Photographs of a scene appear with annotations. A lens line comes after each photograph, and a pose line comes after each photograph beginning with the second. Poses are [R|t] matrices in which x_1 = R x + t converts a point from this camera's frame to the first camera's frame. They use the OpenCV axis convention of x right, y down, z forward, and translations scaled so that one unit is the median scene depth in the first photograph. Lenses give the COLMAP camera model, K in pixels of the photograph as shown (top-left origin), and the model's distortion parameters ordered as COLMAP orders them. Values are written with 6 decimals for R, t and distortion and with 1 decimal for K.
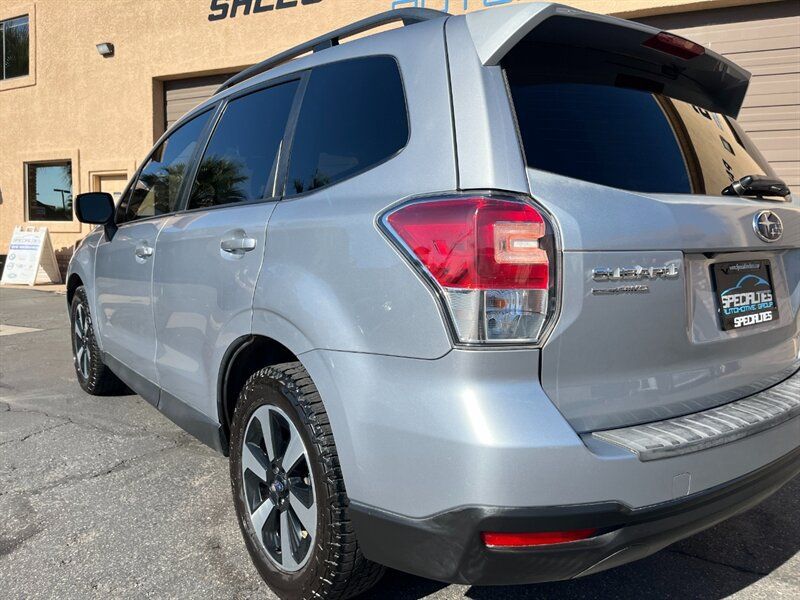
lens RADIAL K [[616.4, 0, 404.8], [0, 616.4, 299.5], [0, 0, 1]] dist [0.074639, -0.099662]
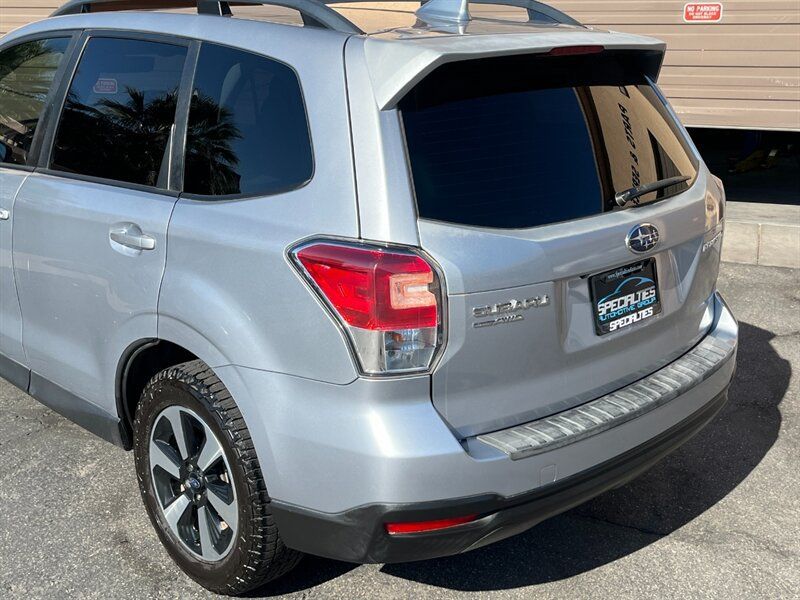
lens RADIAL K [[933.1, 0, 400.0], [0, 933.1, 300.0], [0, 0, 1]] dist [0.139635, -0.347388]
pose [[0.994402, -0.035520, 0.099510, -0.013068], [0.018941, 0.986469, 0.162851, -0.289621], [-0.103948, -0.160055, 0.981620, -0.603249]]
